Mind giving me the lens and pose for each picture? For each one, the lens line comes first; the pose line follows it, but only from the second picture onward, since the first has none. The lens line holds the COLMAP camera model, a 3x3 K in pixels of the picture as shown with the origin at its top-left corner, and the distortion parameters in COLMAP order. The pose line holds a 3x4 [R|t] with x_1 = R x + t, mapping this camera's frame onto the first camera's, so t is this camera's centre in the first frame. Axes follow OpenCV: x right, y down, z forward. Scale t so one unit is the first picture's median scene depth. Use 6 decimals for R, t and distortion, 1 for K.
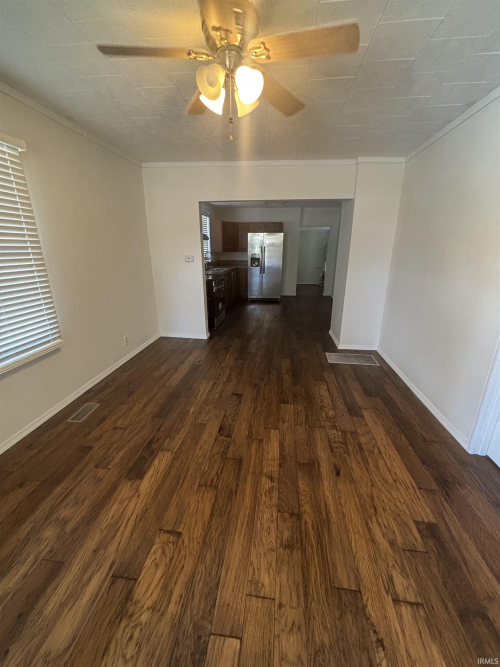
lens RADIAL K [[270.5, 0, 250.0], [0, 270.5, 333.5], [0, 0, 1]] dist [-0.000736, -0.000078]
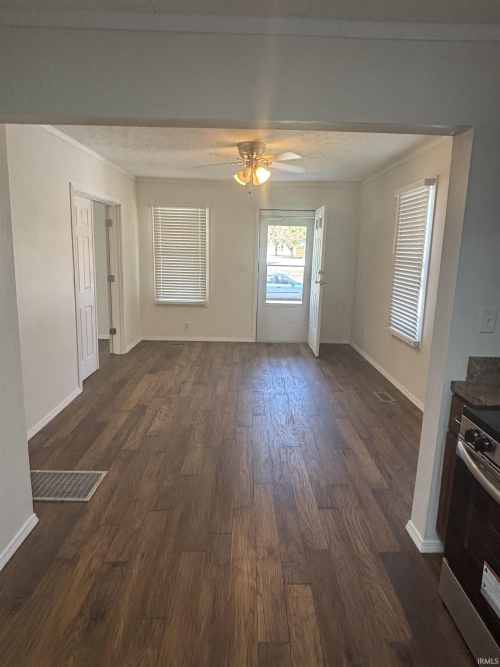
lens RADIAL K [[442.4, 0, 250.0], [0, 442.4, 333.5], [0, 0, 1]] dist [0.000440, -0.000032]
pose [[-0.992147, -0.000377, -0.125074, 0.171915], [-0.061104, 0.873997, 0.482074, -0.742493], [0.109132, 0.485931, -0.867157, 2.212173]]
